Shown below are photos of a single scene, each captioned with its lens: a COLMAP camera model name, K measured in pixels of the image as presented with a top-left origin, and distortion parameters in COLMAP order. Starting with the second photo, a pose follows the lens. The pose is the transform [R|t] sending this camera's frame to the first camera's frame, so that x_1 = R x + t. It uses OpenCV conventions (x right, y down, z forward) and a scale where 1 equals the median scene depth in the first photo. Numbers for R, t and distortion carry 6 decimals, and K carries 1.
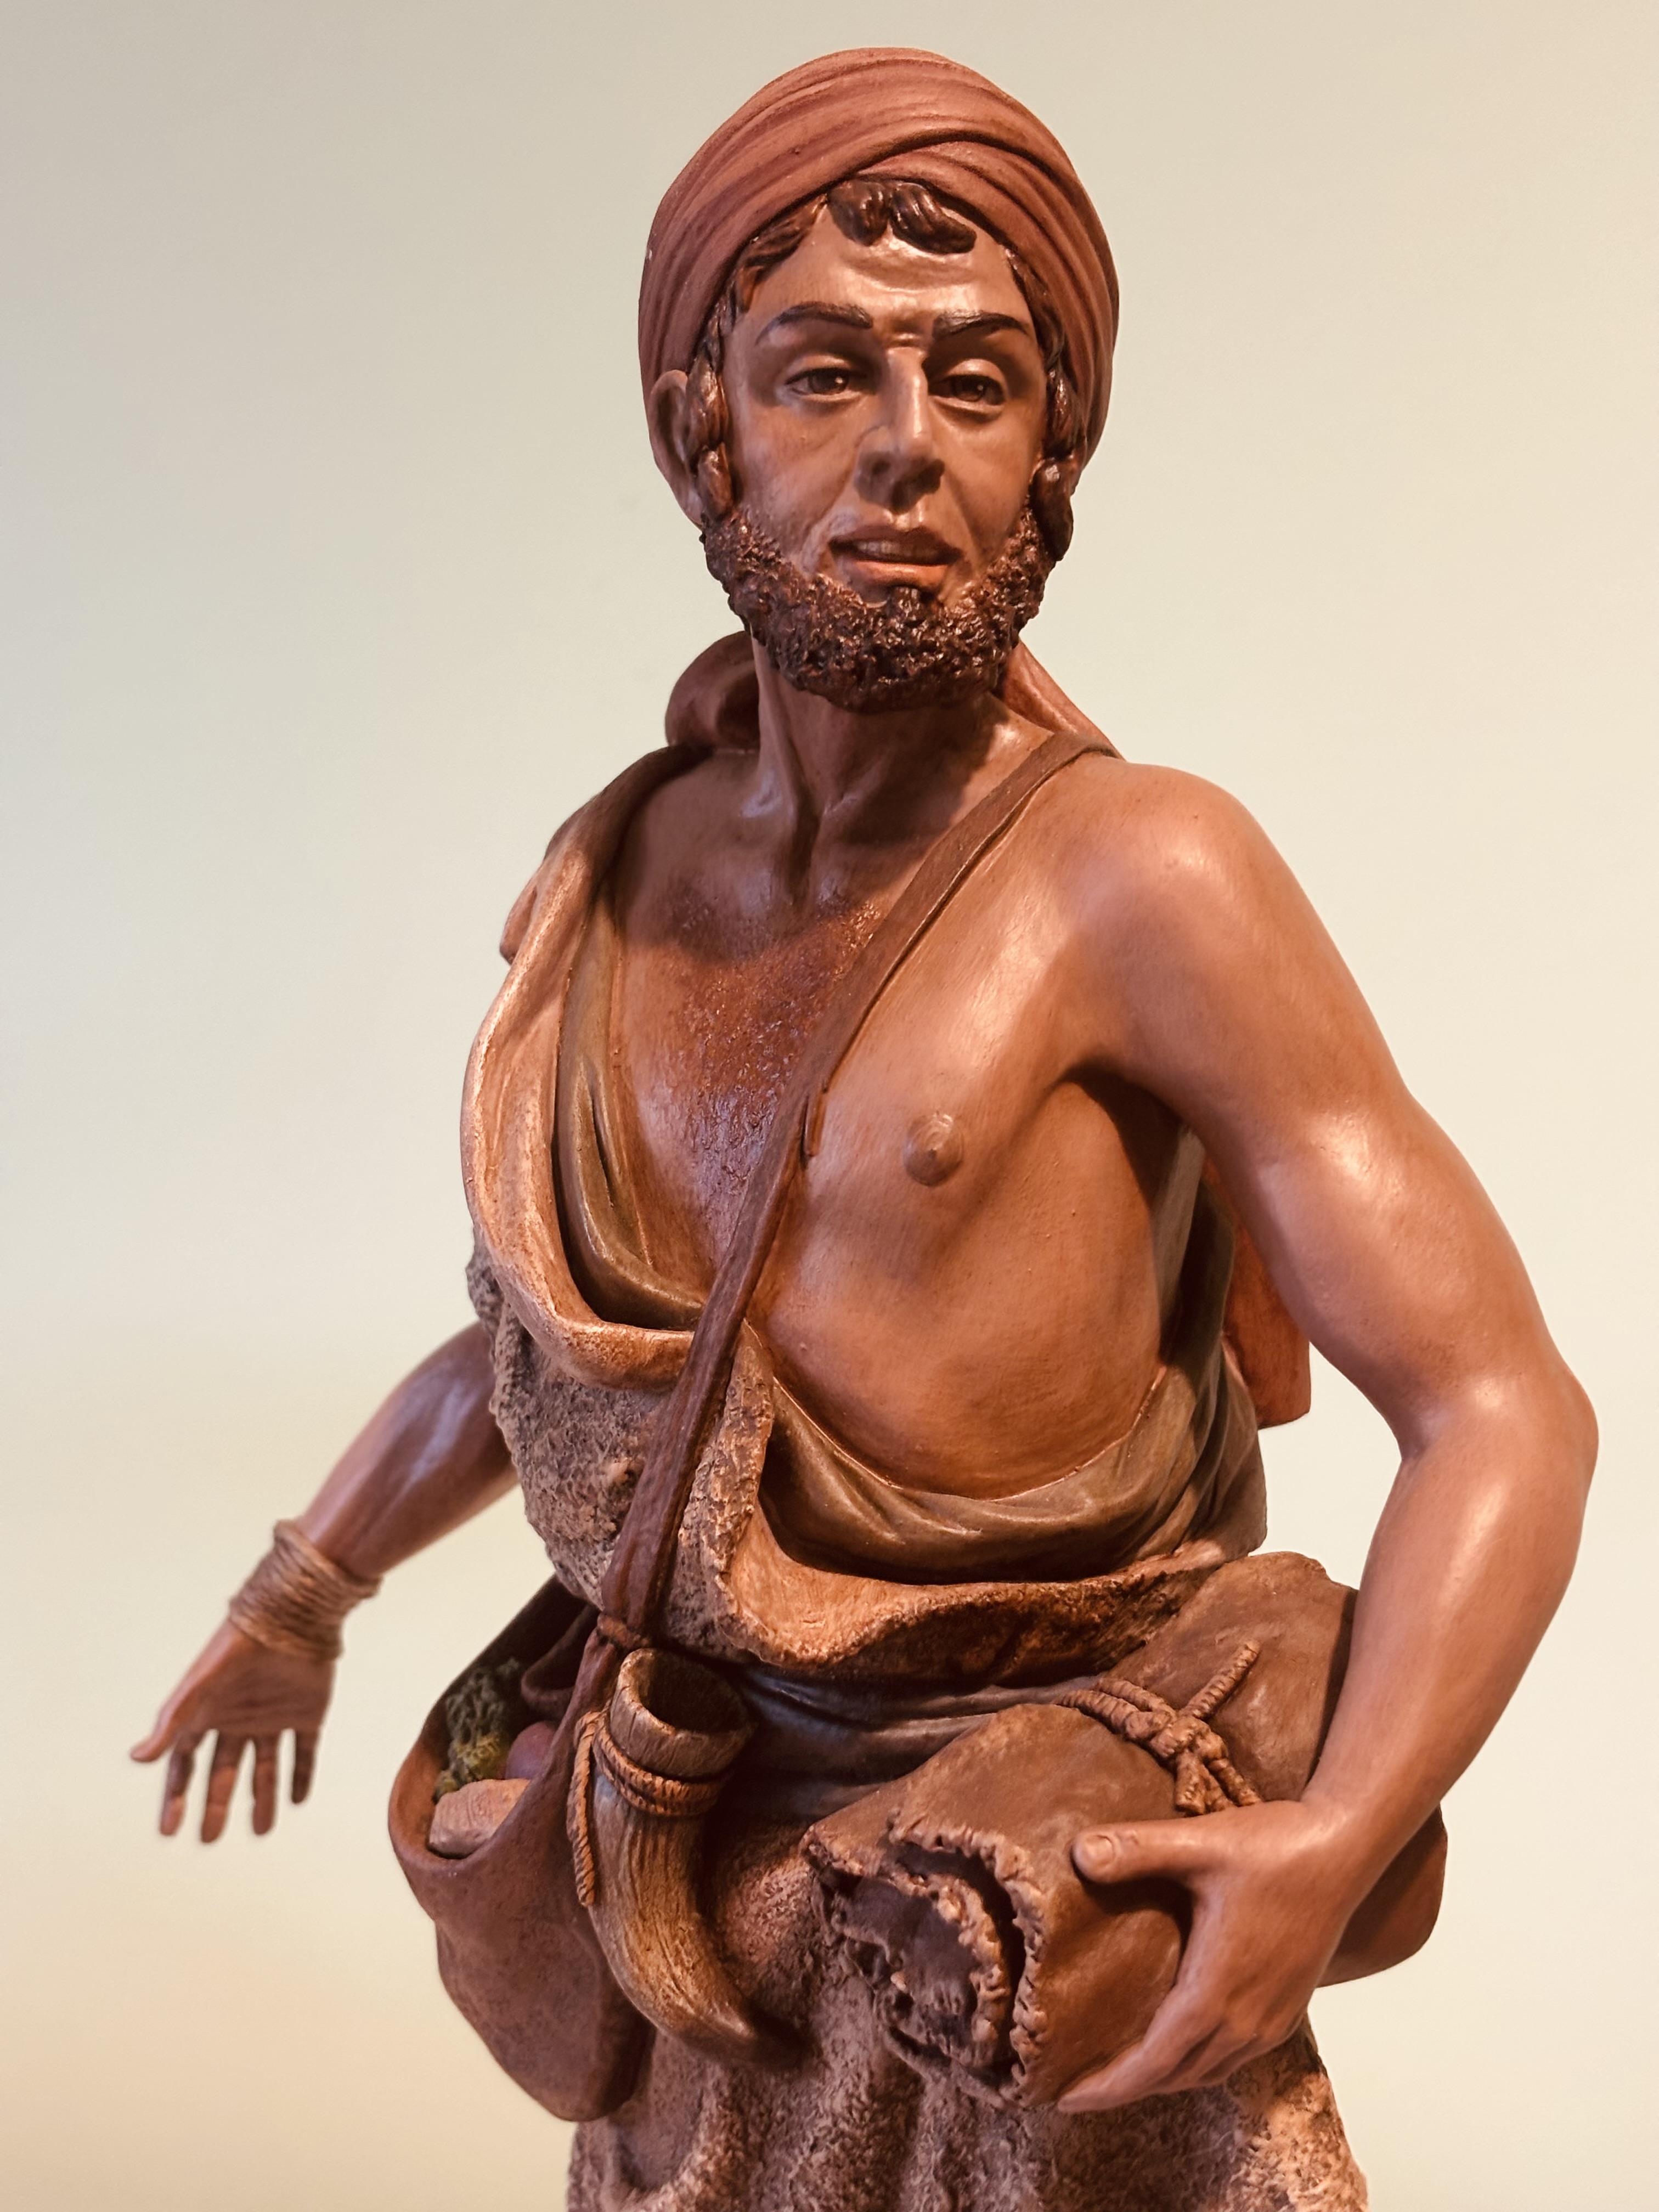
lens RADIAL K [[3368.5, 0, 847.0], [0, 3368.5, 1108.7], [0, 0, 1]] dist [0.143250, 0.000000]
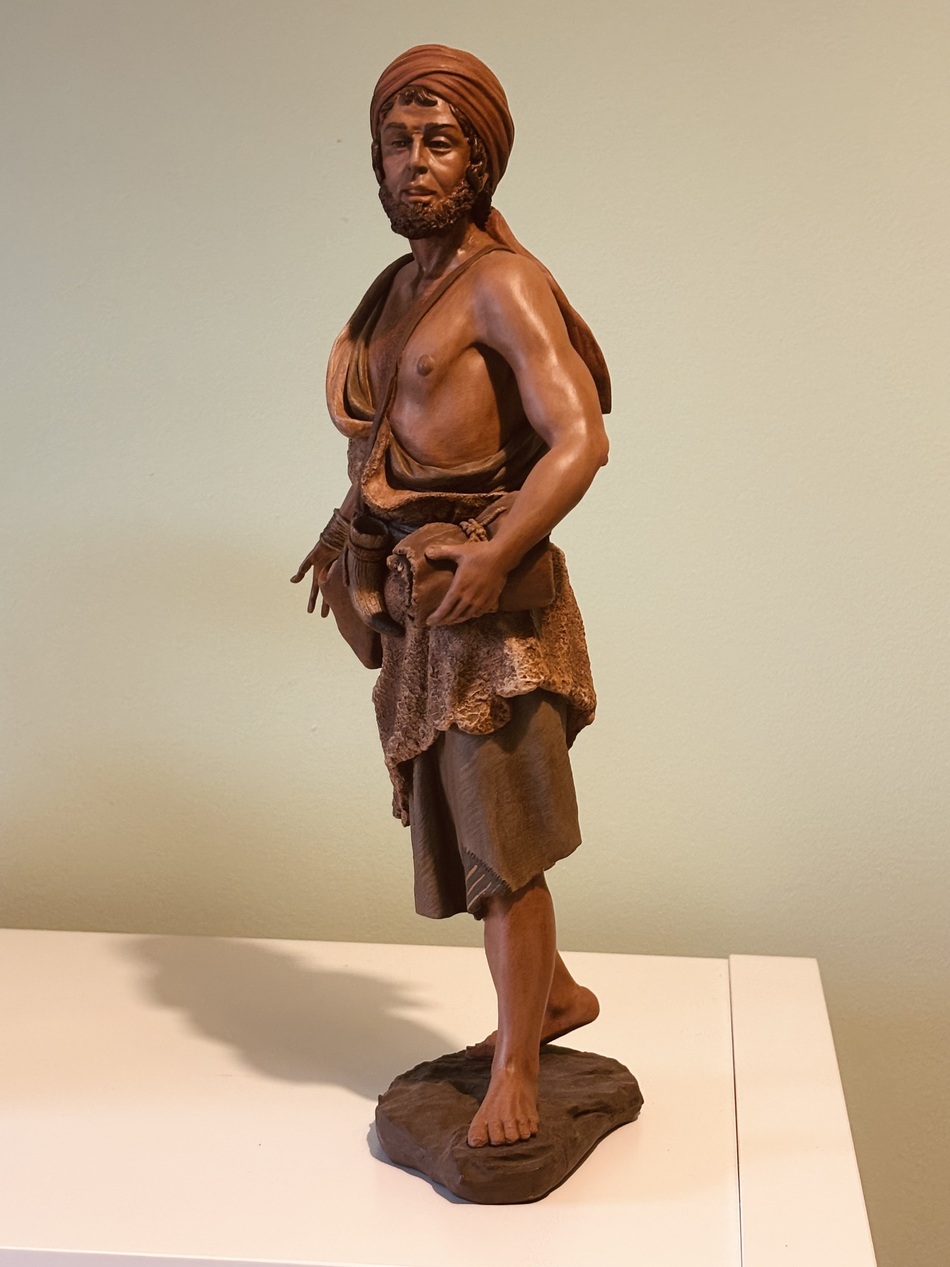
lens RADIAL K [[2546.5, 0, 470.0], [0, 2546.5, 625.2], [0, 0, 1]] dist [0.203335, 0.000000]
pose [[0.917561, 0.034116, -0.396128, 1.111171], [-0.025451, 0.999308, 0.027111, 0.205721], [0.396779, -0.014794, 0.917795, -1.392152]]
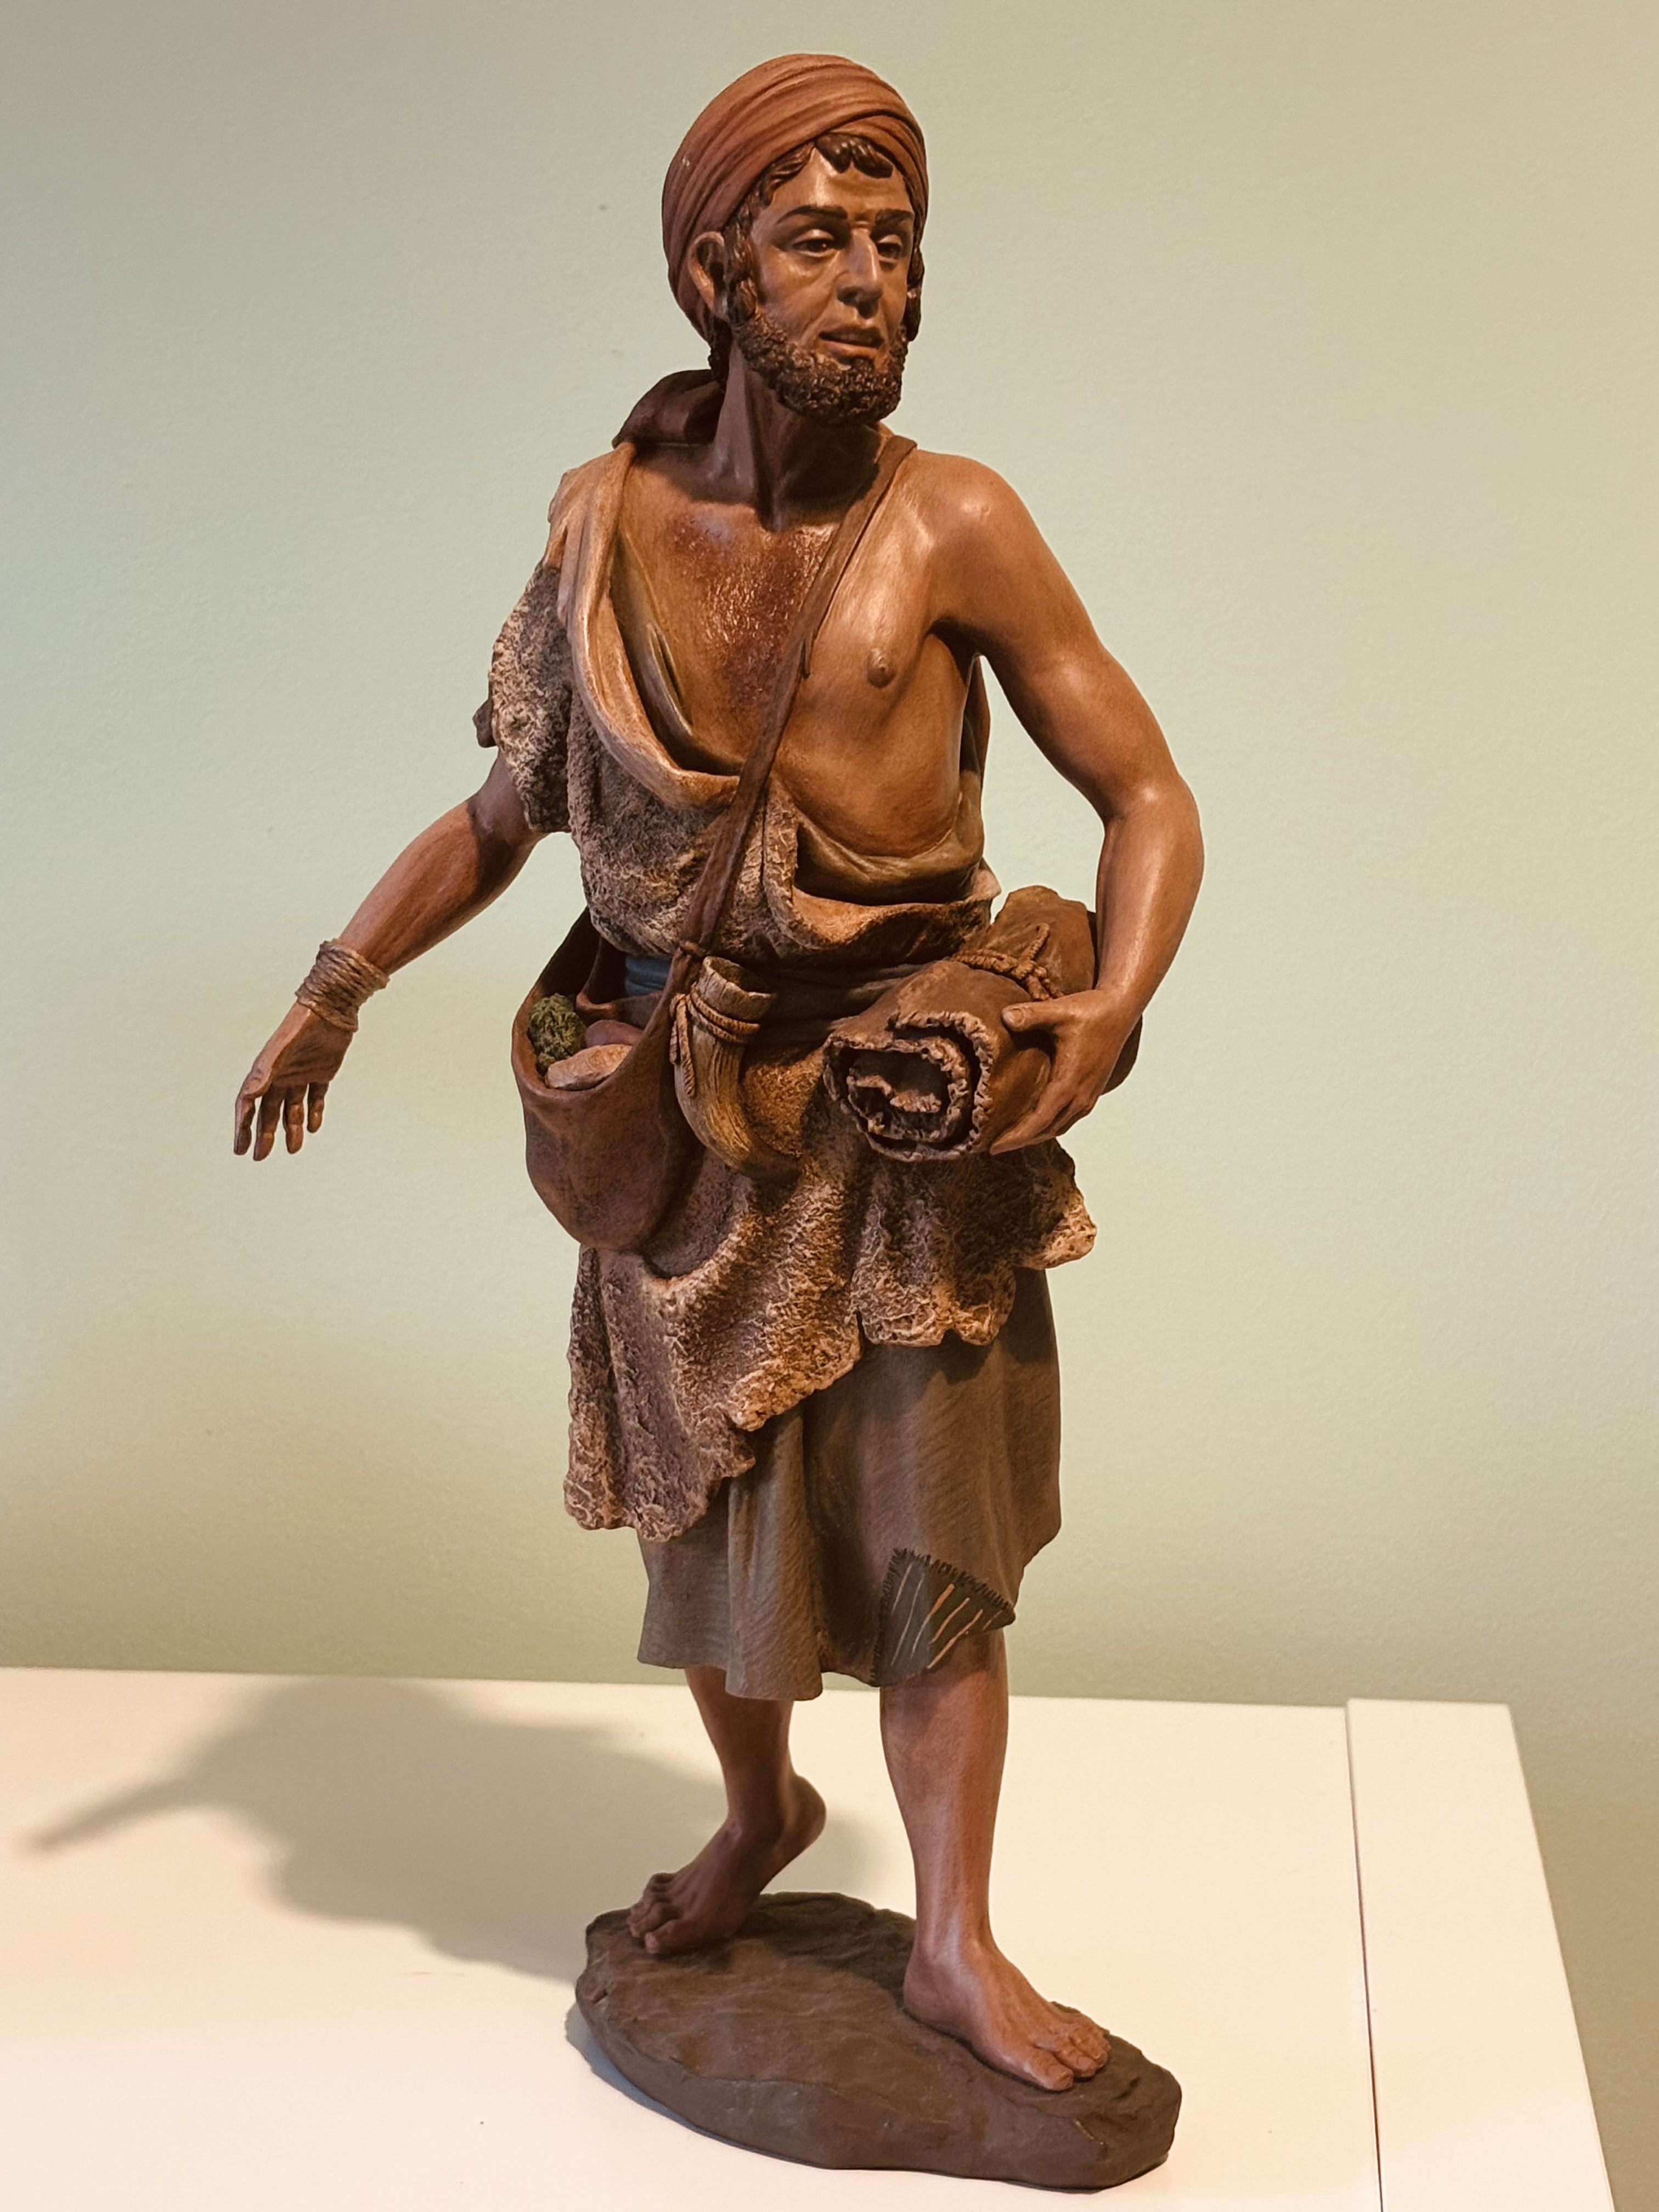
lens RADIAL K [[4445.8, 0, 819.2], [0, 4445.8, 1117.7], [0, 0, 1]] dist [0.203335, 0.000000]
pose [[0.929218, -0.056366, 0.365209, -0.903107], [0.034206, 0.997175, 0.066871, 0.093040], [-0.367946, -0.049645, 0.928521, -1.256484]]
